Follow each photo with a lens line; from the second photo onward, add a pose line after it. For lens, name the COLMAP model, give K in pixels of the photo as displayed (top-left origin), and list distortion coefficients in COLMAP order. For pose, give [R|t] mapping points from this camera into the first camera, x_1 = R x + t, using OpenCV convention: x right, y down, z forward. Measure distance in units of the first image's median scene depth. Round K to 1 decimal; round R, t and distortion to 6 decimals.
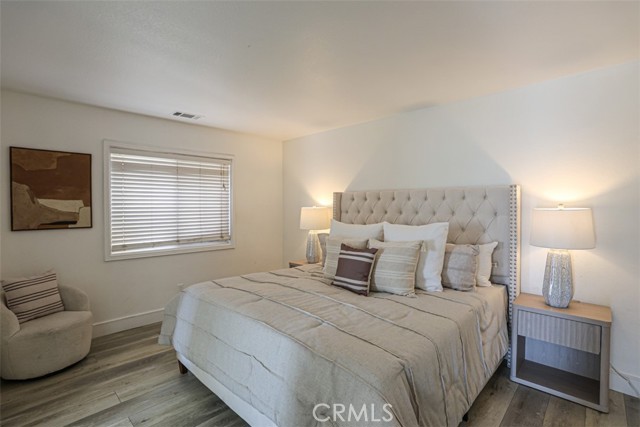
lens RADIAL K [[299.8, 0, 320.0], [0, 299.8, 214.3], [0, 0, 1]] dist [-0.029896, 0.007099]
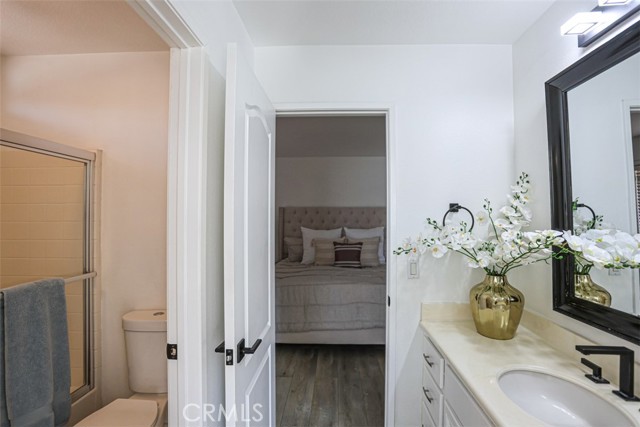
lens RADIAL K [[299.8, 0, 319.4], [0, 299.8, 214.0], [0, 0, 1]] dist [-0.029896, 0.007099]
pose [[0.751995, 0.001505, 0.659167, -0.973883], [0.019251, 0.999521, -0.024245, -0.011476], [-0.658887, 0.030922, 0.751606, -0.136423]]
